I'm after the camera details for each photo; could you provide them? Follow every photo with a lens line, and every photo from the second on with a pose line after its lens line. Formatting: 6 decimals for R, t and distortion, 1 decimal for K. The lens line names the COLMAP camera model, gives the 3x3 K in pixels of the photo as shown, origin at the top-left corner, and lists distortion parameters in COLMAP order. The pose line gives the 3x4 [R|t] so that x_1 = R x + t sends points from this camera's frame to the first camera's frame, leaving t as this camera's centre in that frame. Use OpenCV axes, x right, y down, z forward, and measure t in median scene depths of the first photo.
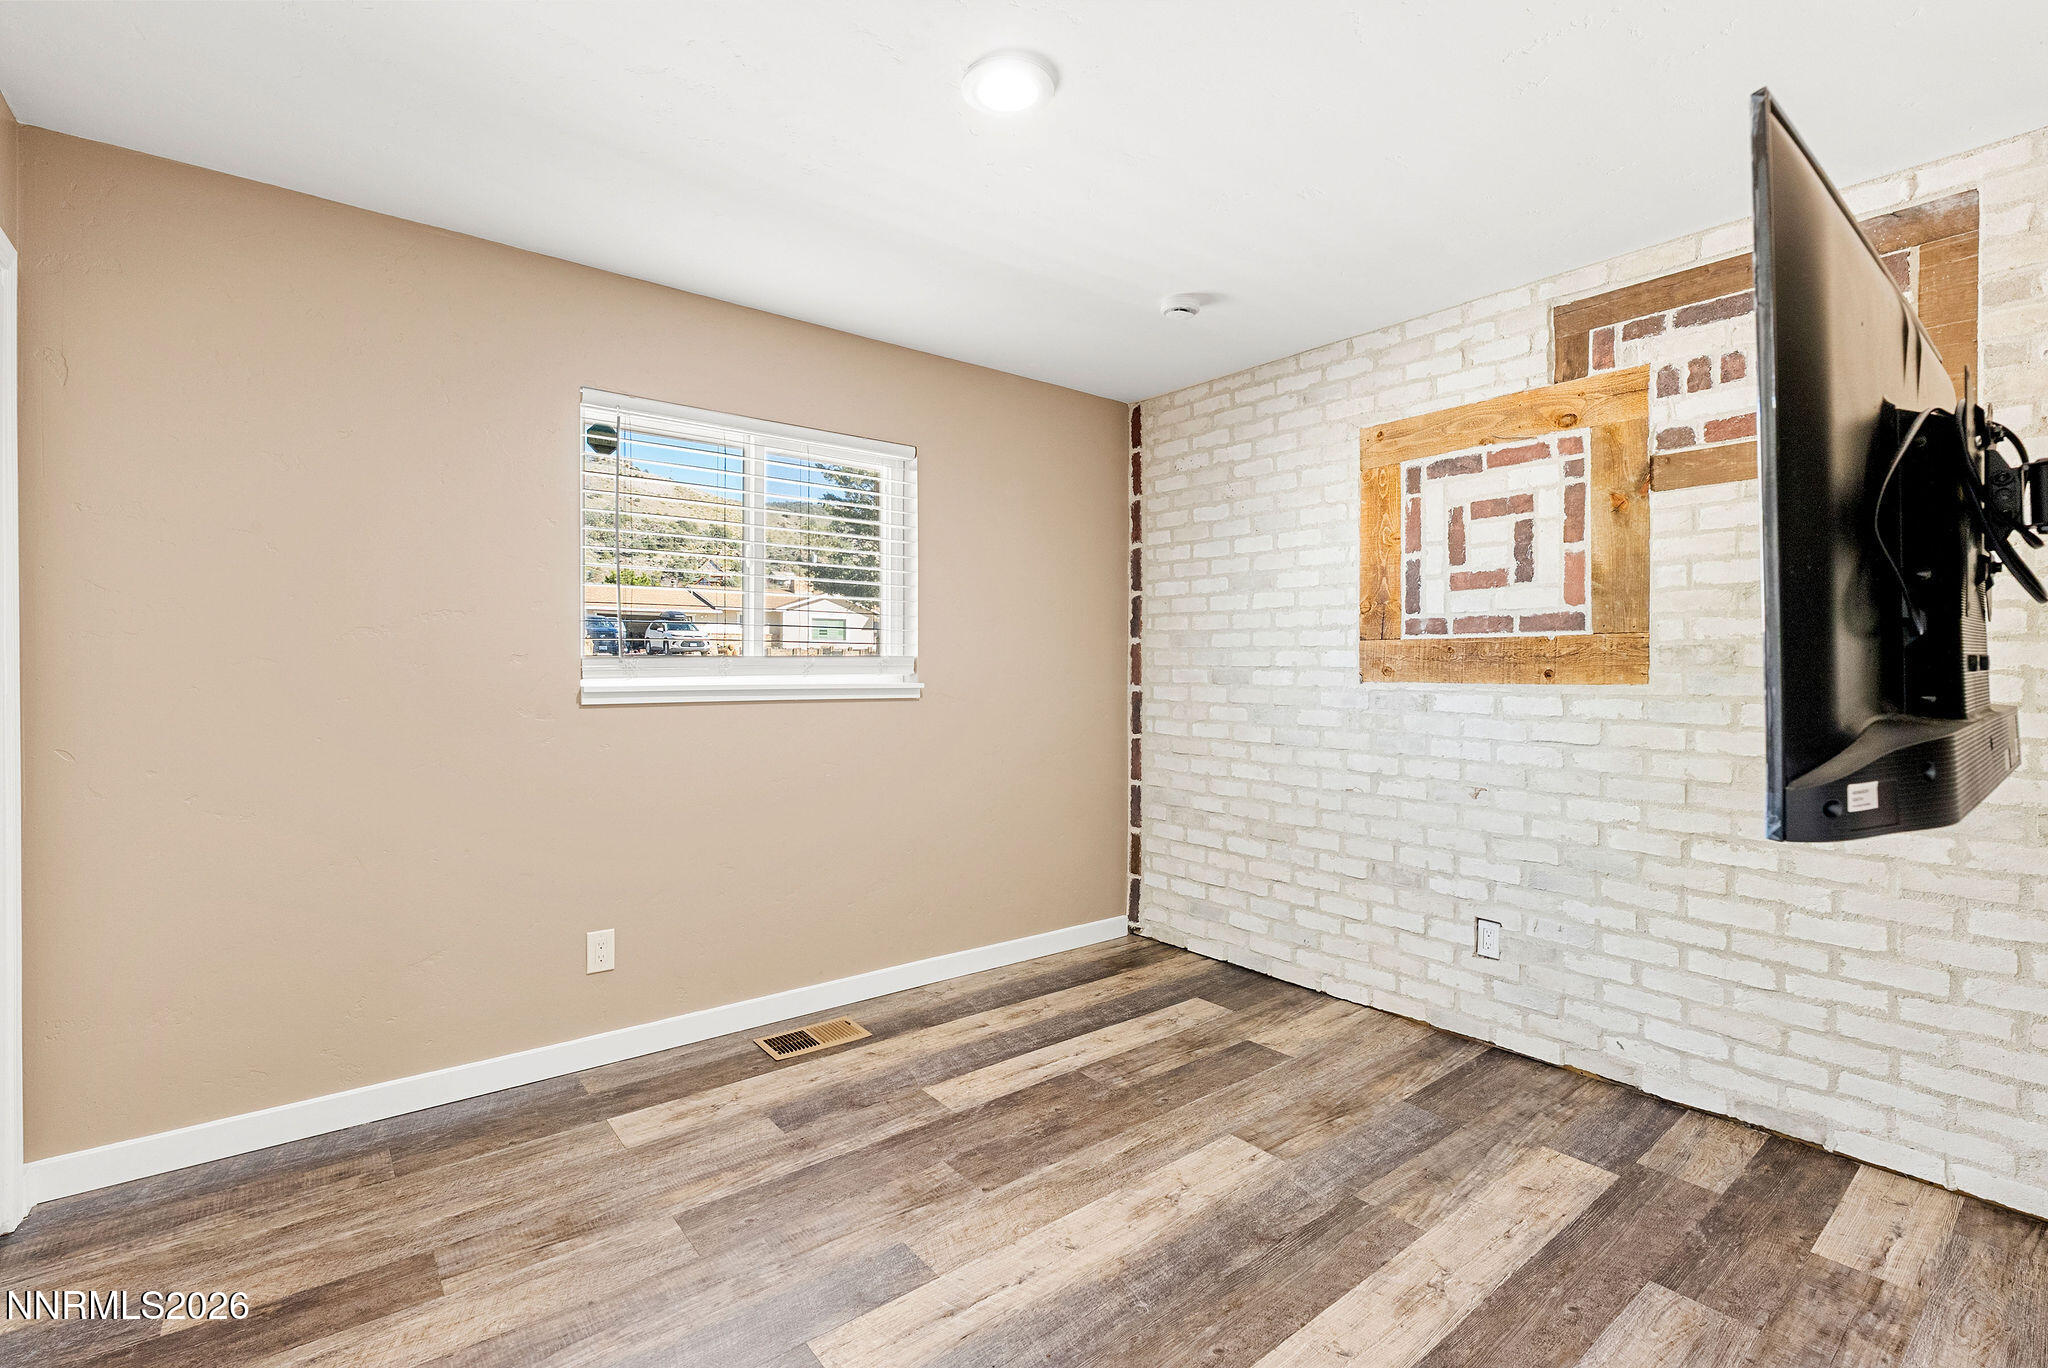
lens RADIAL K [[927.0, 0, 1024.6], [0, 927.0, 681.7], [0, 0, 1]] dist [-0.004312, 0.000298]
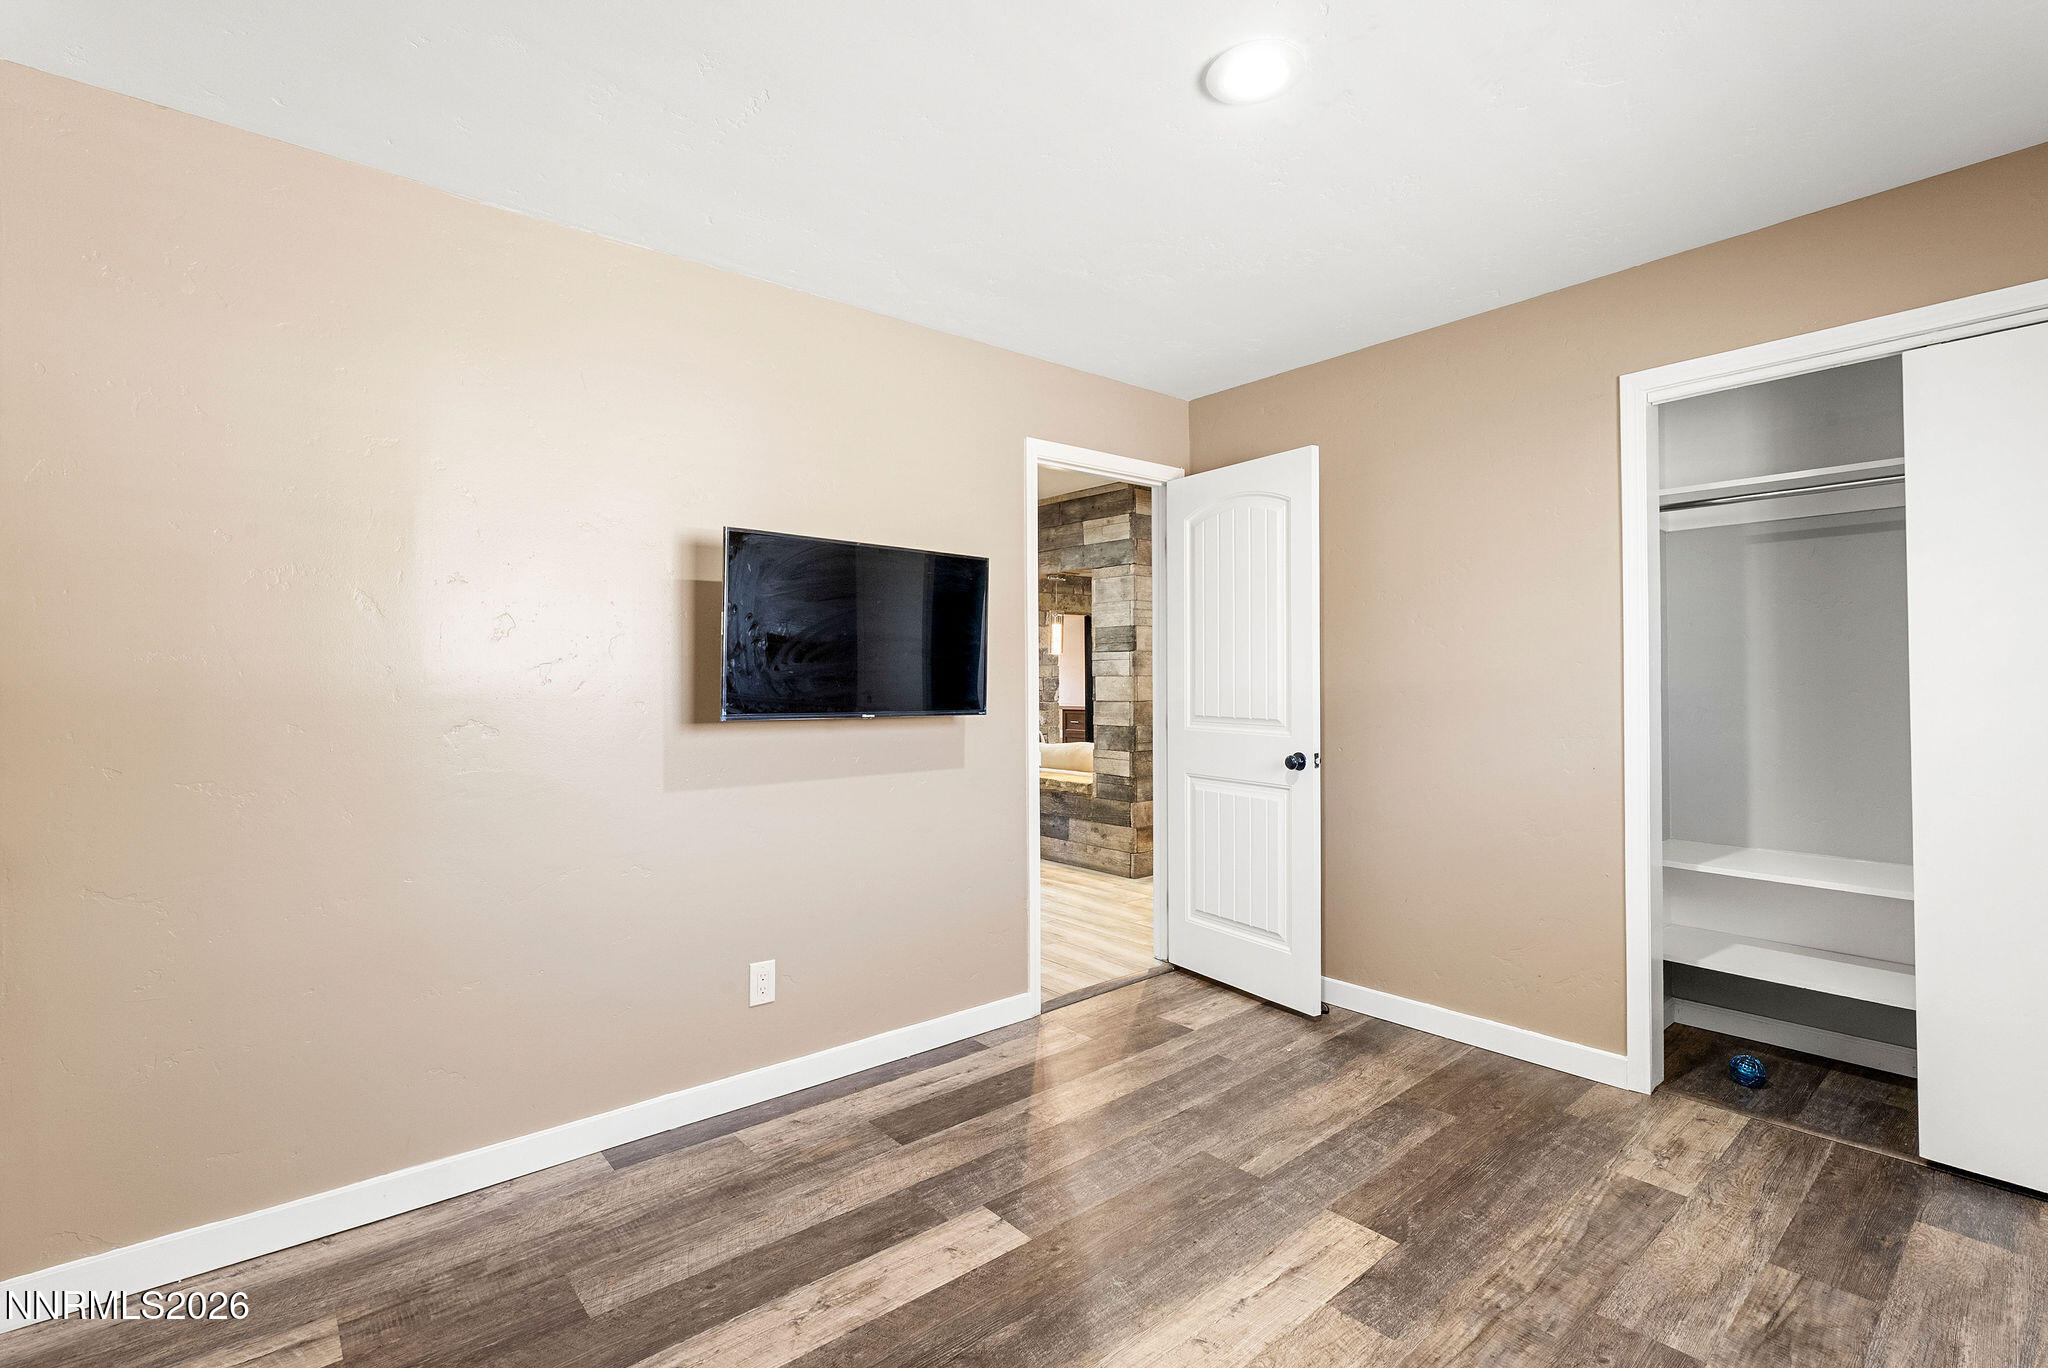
lens RADIAL K [[927.0, 0, 1019.9], [0, 927.0, 674.7], [0, 0, 1]] dist [-0.004312, 0.000298]
pose [[-0.999707, 0.001796, -0.024152, 0.265683], [0.001610, 0.999969, 0.007749, -0.027748], [0.024165, 0.007708, -0.999678, 2.058455]]
